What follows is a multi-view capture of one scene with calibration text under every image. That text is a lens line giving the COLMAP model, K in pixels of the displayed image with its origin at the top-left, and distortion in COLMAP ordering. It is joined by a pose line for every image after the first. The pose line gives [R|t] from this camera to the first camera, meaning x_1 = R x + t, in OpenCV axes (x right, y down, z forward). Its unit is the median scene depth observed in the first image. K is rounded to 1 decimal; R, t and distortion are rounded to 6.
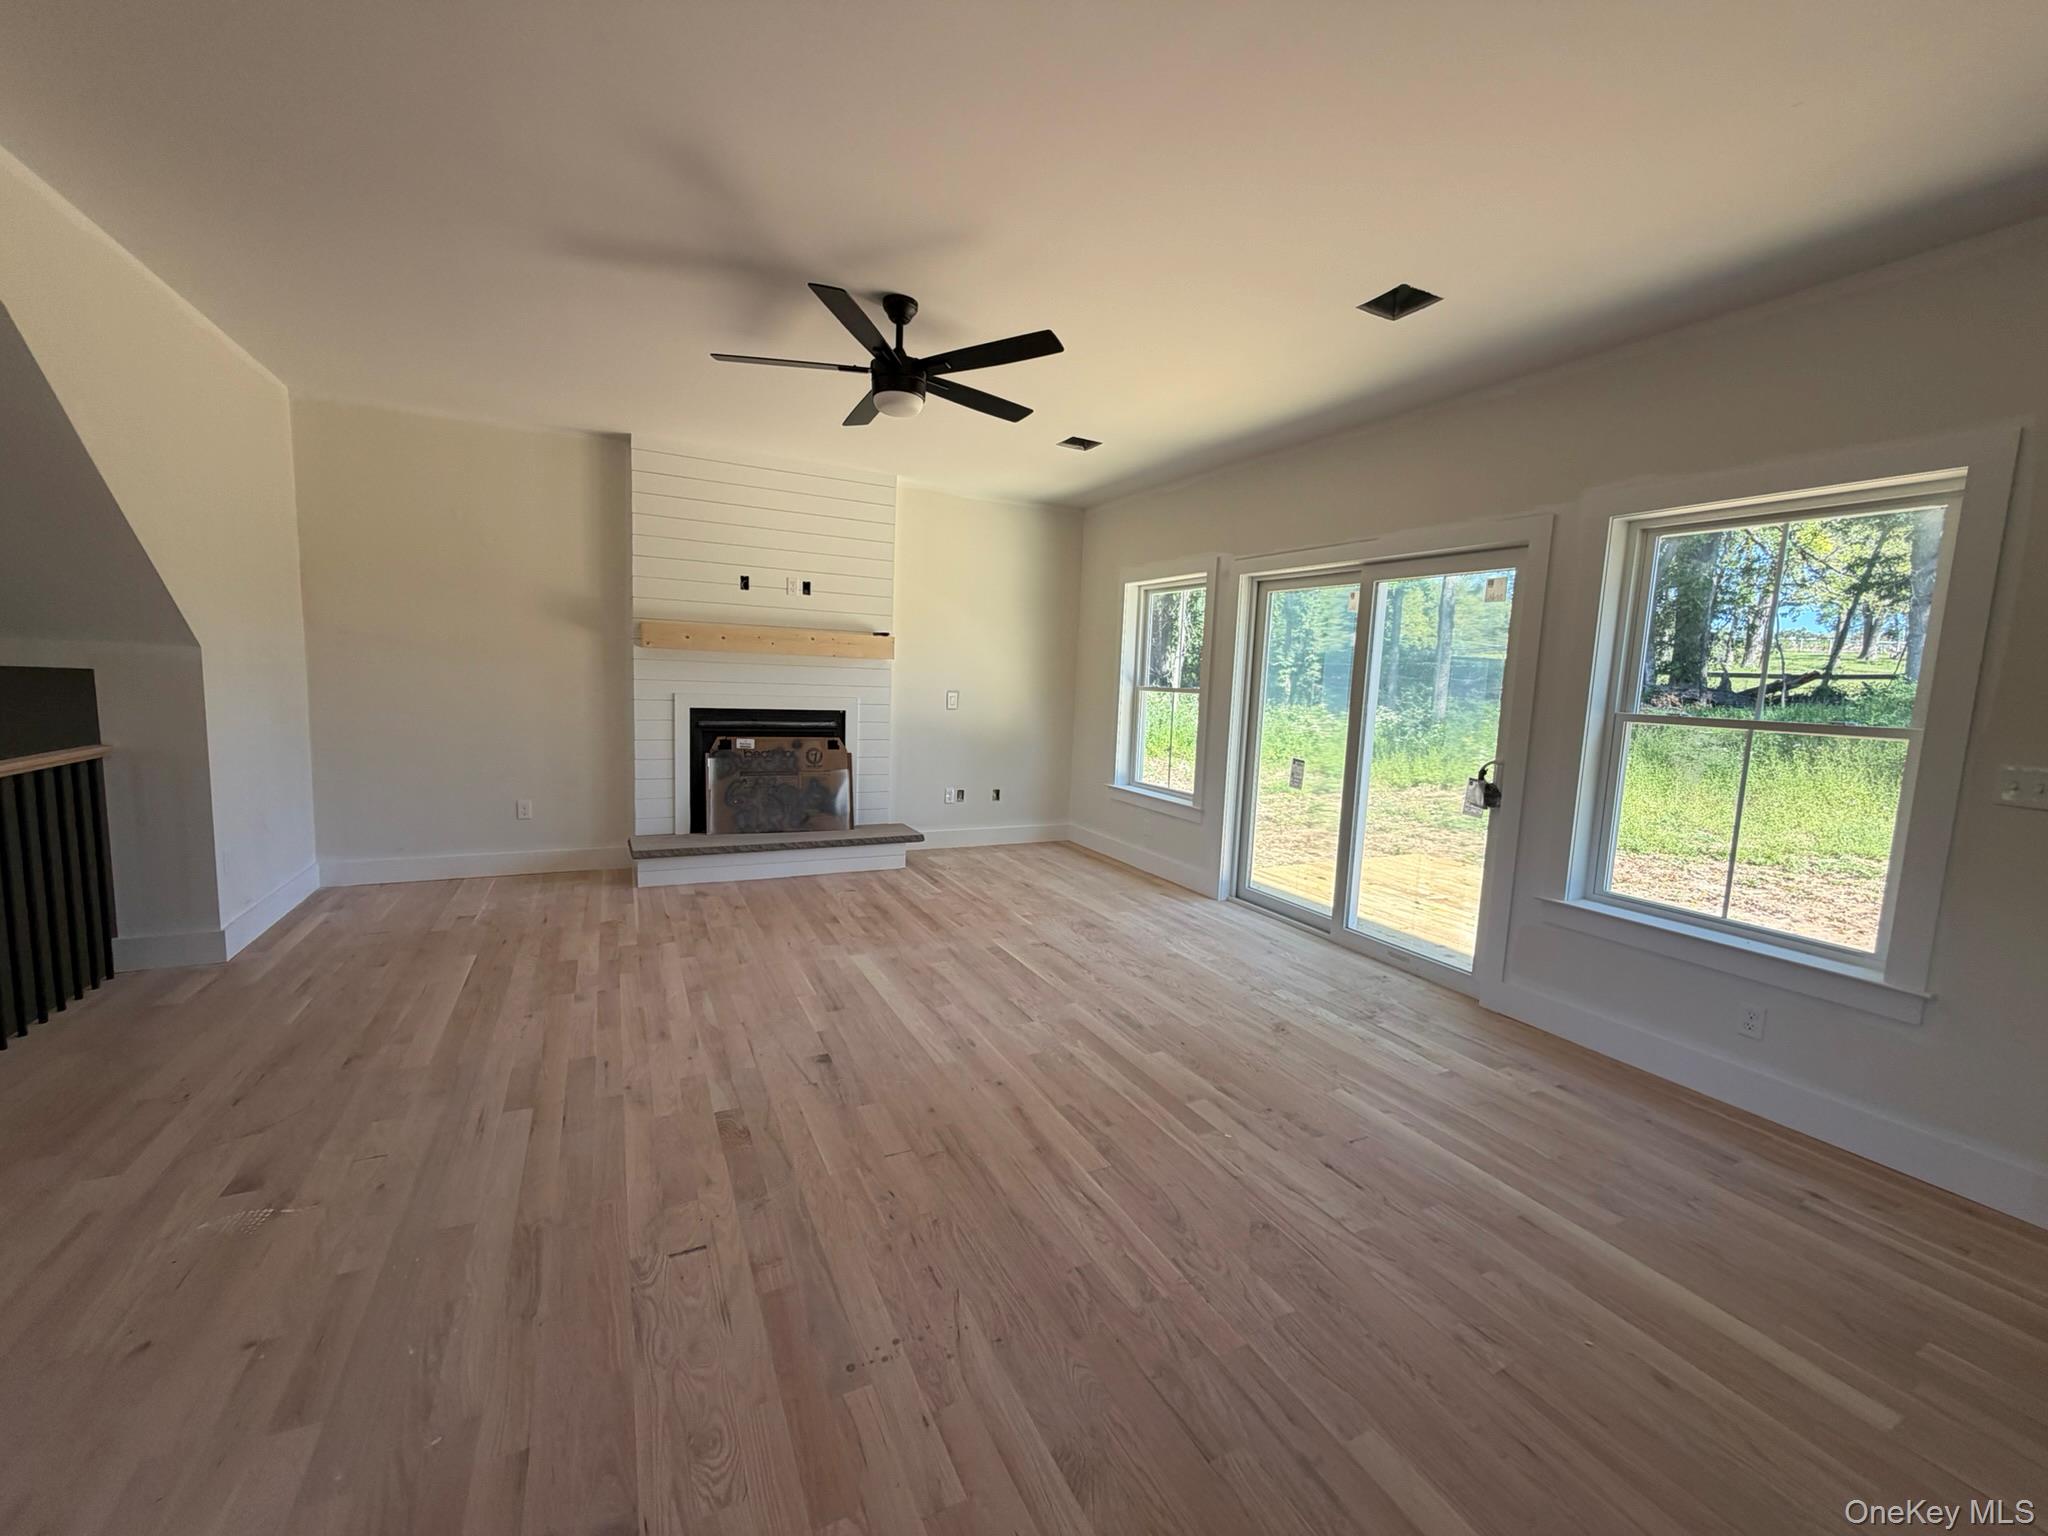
lens RADIAL K [[823.6, 0, 1039.6], [0, 823.6, 768.7], [0, 0, 1]] dist [0.000306, 0.000072]
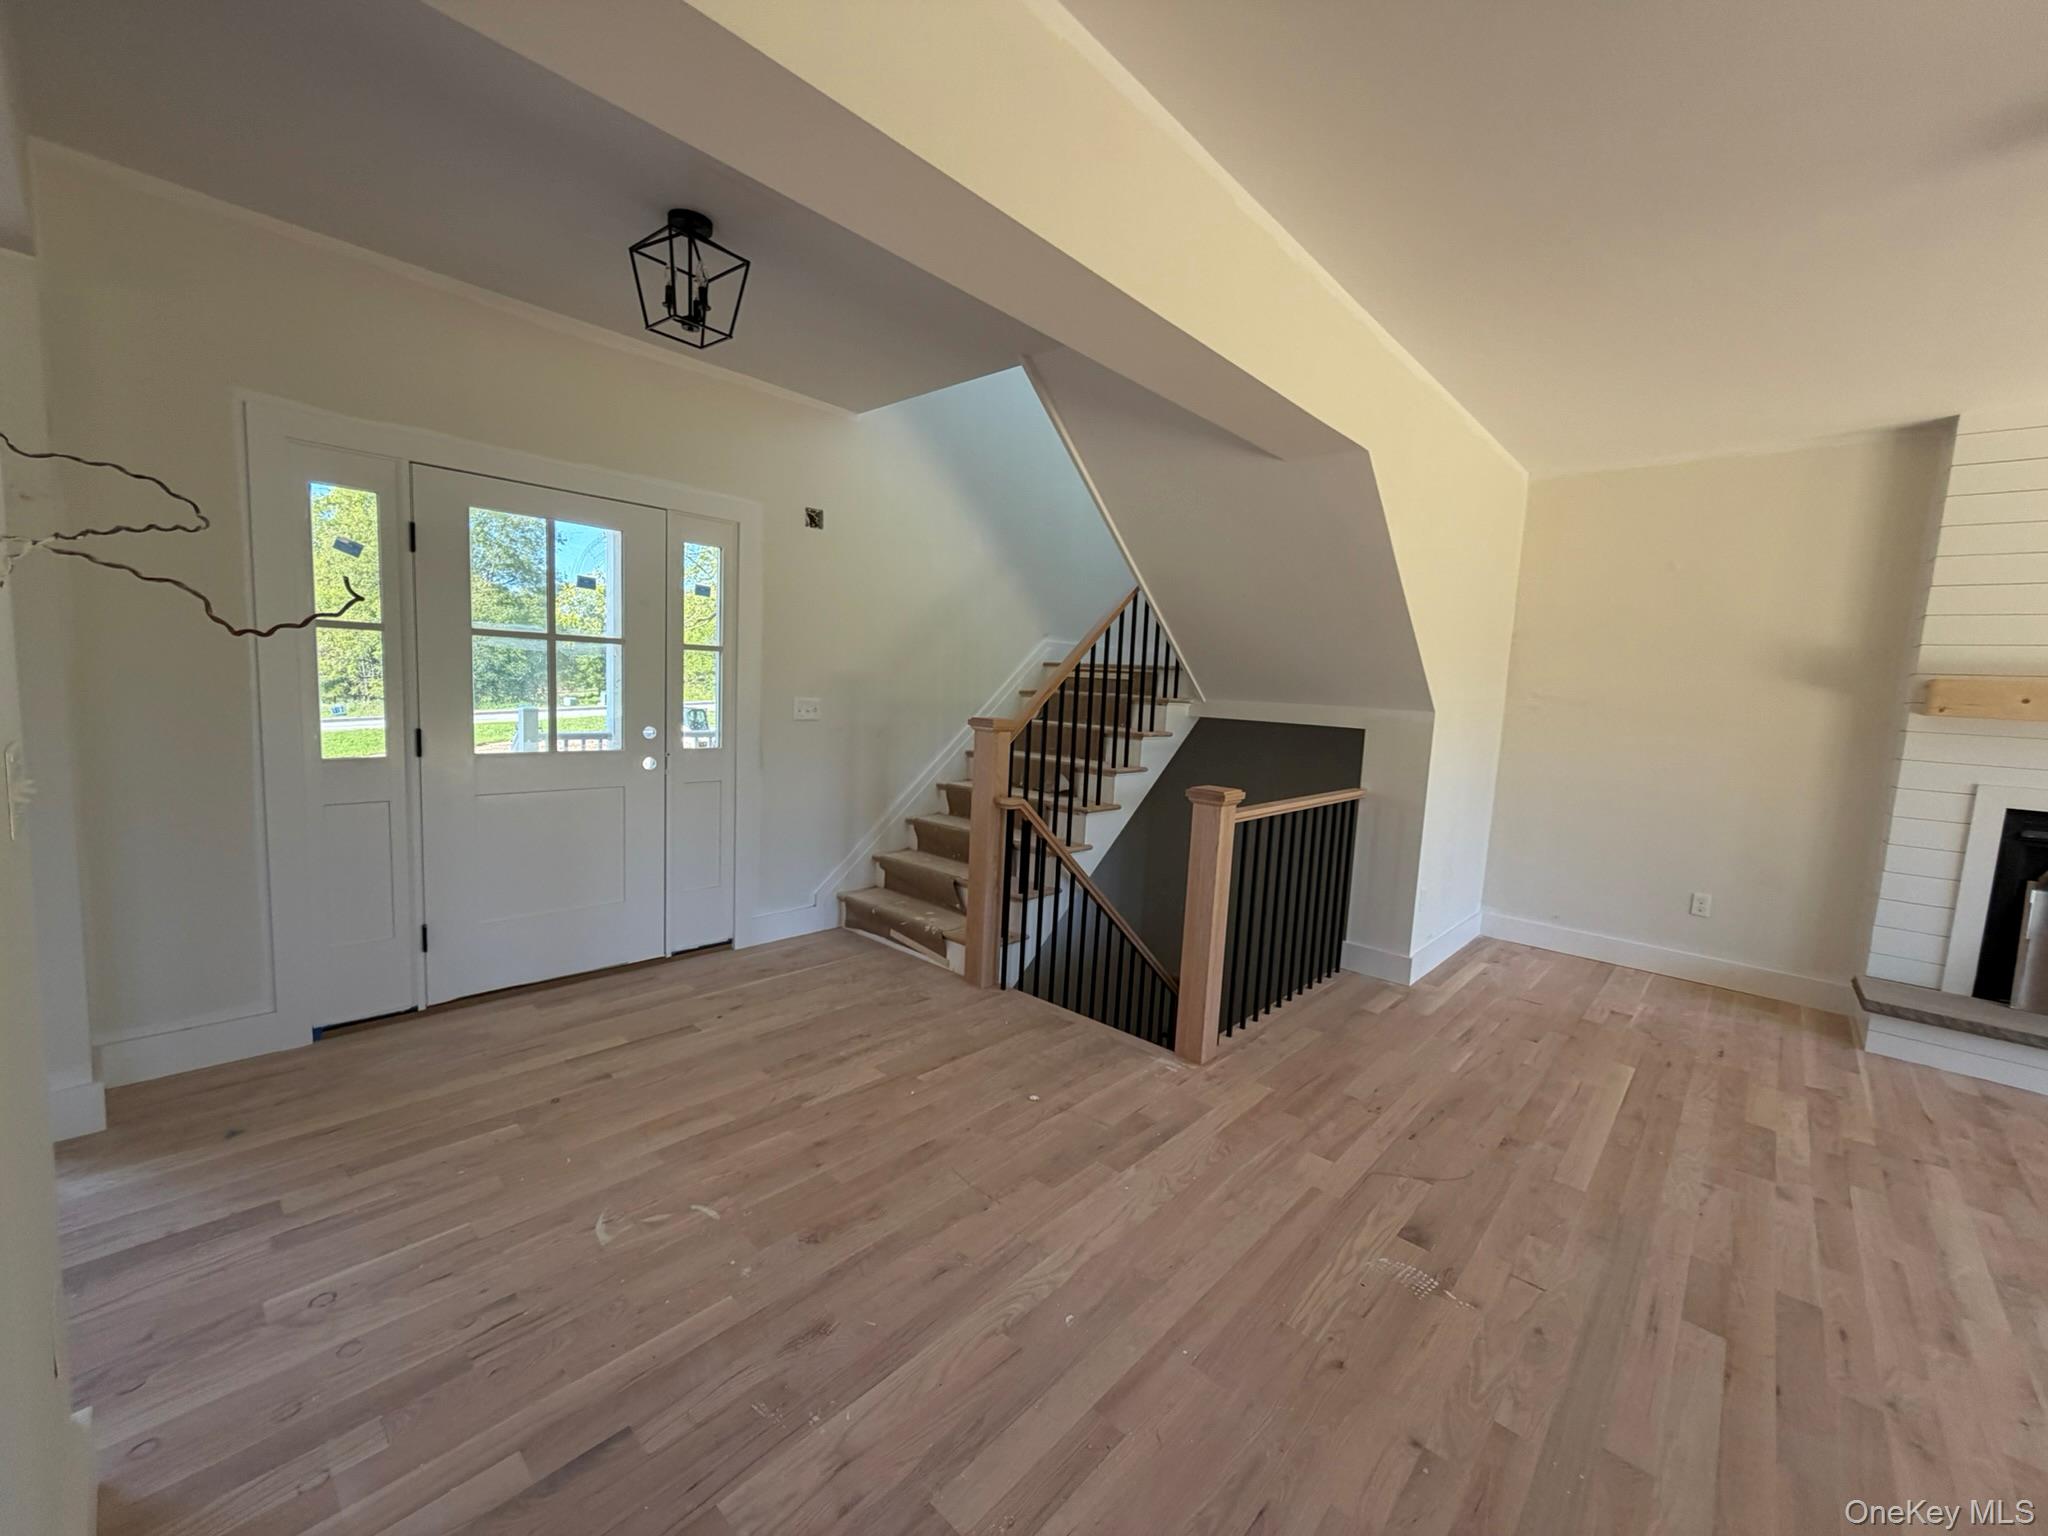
lens RADIAL K [[823.6, 0, 1026.2], [0, 823.6, 770.2], [0, 0, 1]] dist [0.000306, 0.000072]
pose [[0.349640, 0.075595, -0.933830, -0.130180], [-0.140877, 0.989649, 0.027367, -0.017928], [0.926232, 0.121987, 0.356670, 0.066169]]
